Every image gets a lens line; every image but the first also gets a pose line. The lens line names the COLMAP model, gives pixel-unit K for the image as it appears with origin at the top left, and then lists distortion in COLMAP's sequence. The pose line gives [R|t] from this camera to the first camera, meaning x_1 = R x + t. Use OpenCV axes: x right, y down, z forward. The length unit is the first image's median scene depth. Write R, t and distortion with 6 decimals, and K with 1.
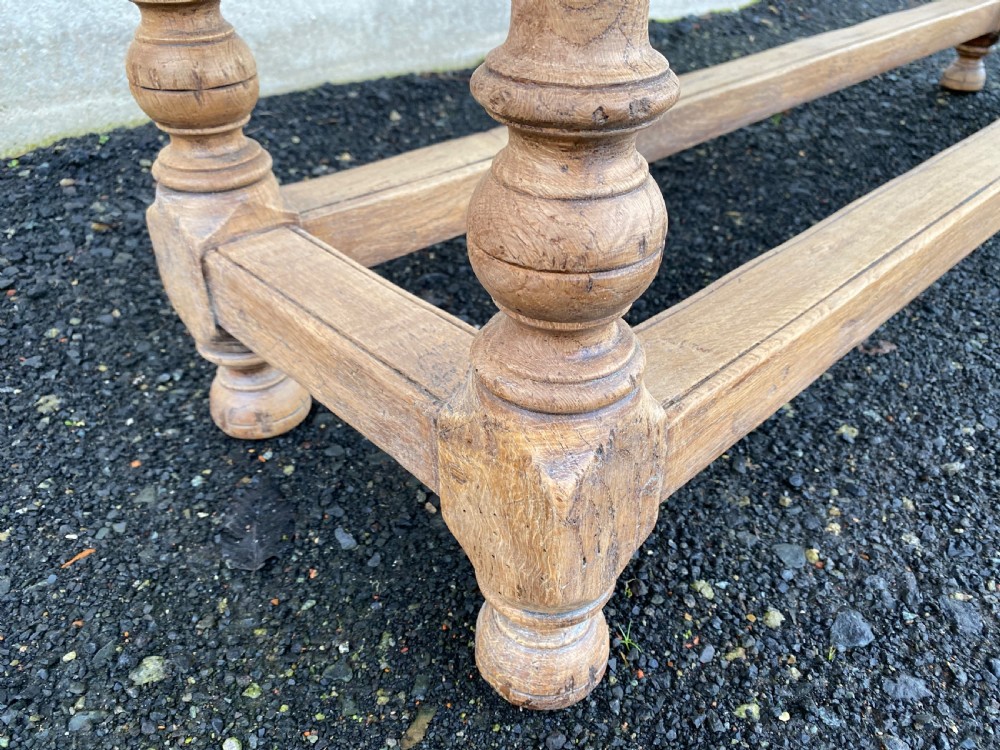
lens RADIAL K [[781.6, 0, 490.9], [0, 781.6, 376.0], [0, 0, 1]] dist [0.023442, -0.023017]
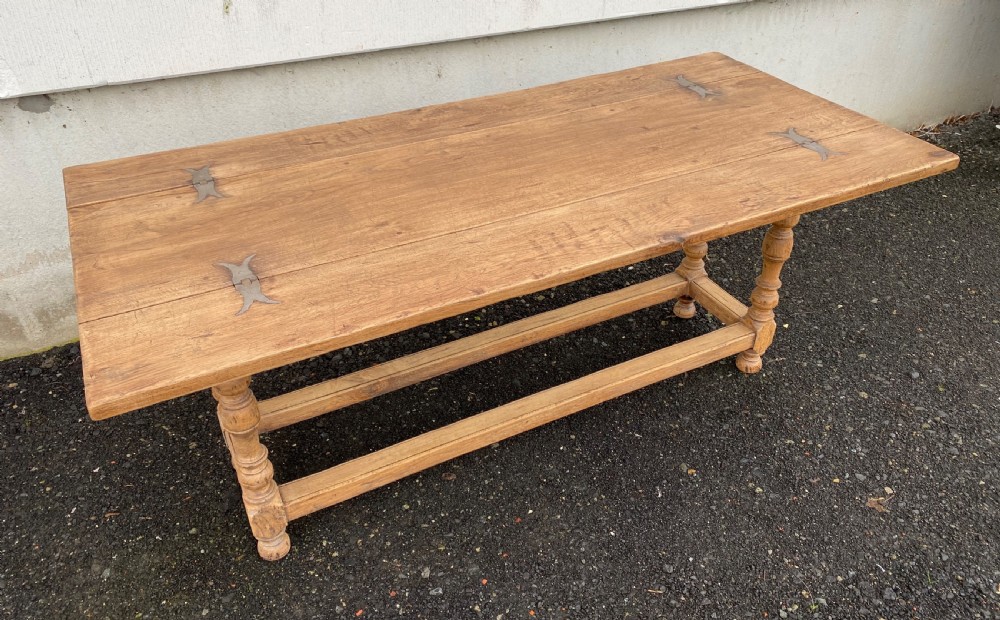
lens RADIAL K [[777.3, 0, 495.8], [0, 777.3, 294.8], [0, 0, 1]] dist [0.012396, -0.000407]
pose [[0.957402, 0.156327, -0.242782, 1.463266], [-0.155049, 0.987603, 0.024485, -0.931485], [0.243600, 0.014201, 0.969772, -2.031326]]
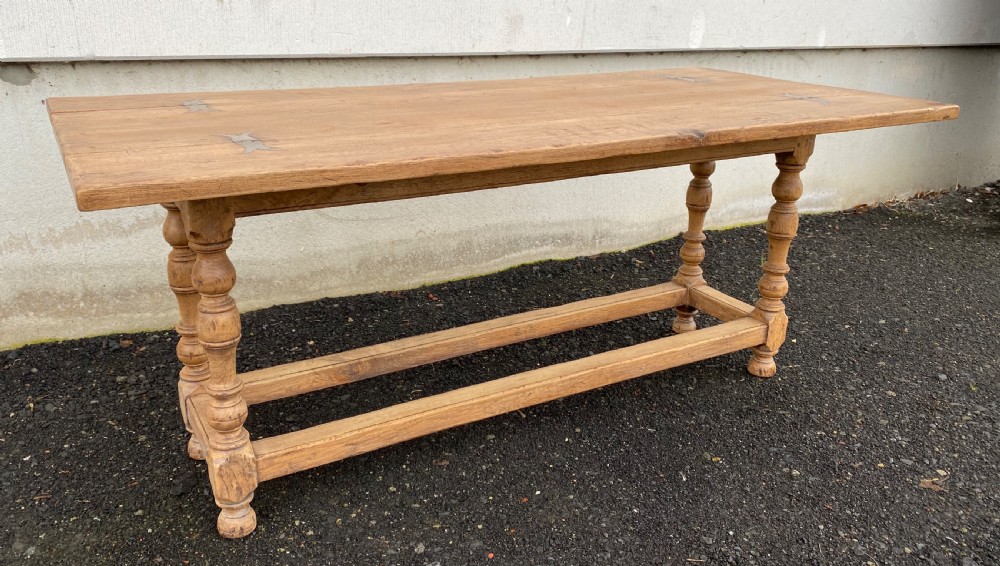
lens RADIAL K [[816.9, 0, 470.2], [0, 816.9, 253.9], [0, 0, 1]] dist [0.008529, 0.004201]
pose [[0.966027, 0.086027, -0.243704, 1.361711], [-0.149616, 0.955045, -0.255940, -0.023838], [0.210731, 0.283707, 0.935469, -1.869990]]
